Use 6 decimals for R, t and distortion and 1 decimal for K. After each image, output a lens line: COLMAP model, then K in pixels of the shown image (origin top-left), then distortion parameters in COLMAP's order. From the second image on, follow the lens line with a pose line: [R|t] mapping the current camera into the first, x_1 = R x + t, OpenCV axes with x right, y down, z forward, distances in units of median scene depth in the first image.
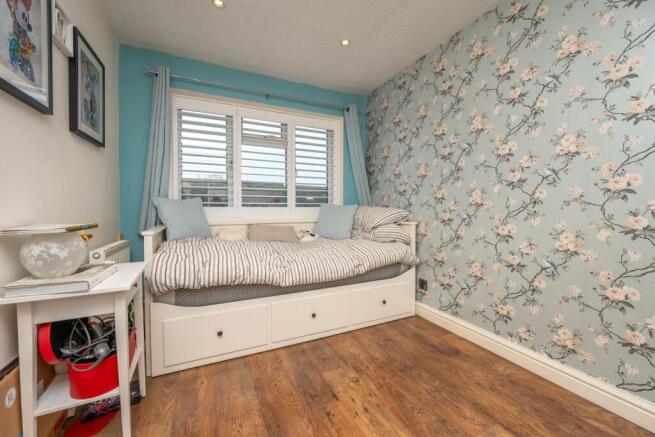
lens RADIAL K [[260.9, 0, 313.6], [0, 260.9, 205.3], [0, 0, 1]] dist [-0.005018, 0.000104]
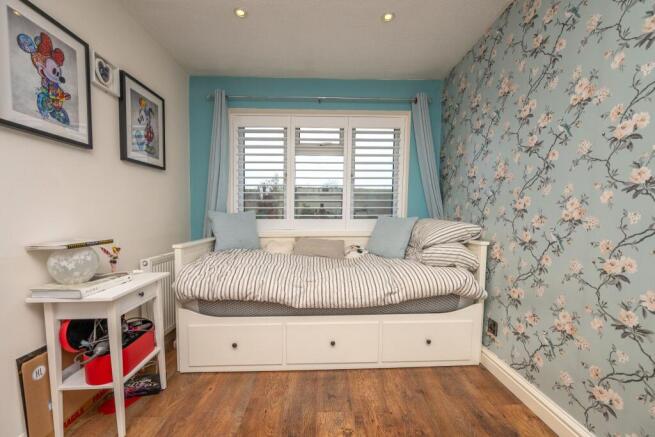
lens RADIAL K [[260.9, 0, 329.3], [0, 260.9, 225.0], [0, 0, 1]] dist [-0.005018, 0.000104]
pose [[0.922712, 0.013485, -0.385254, 0.326186], [0.006973, 0.998641, 0.051655, -0.031055], [0.385427, -0.050350, 0.921364, 0.186968]]
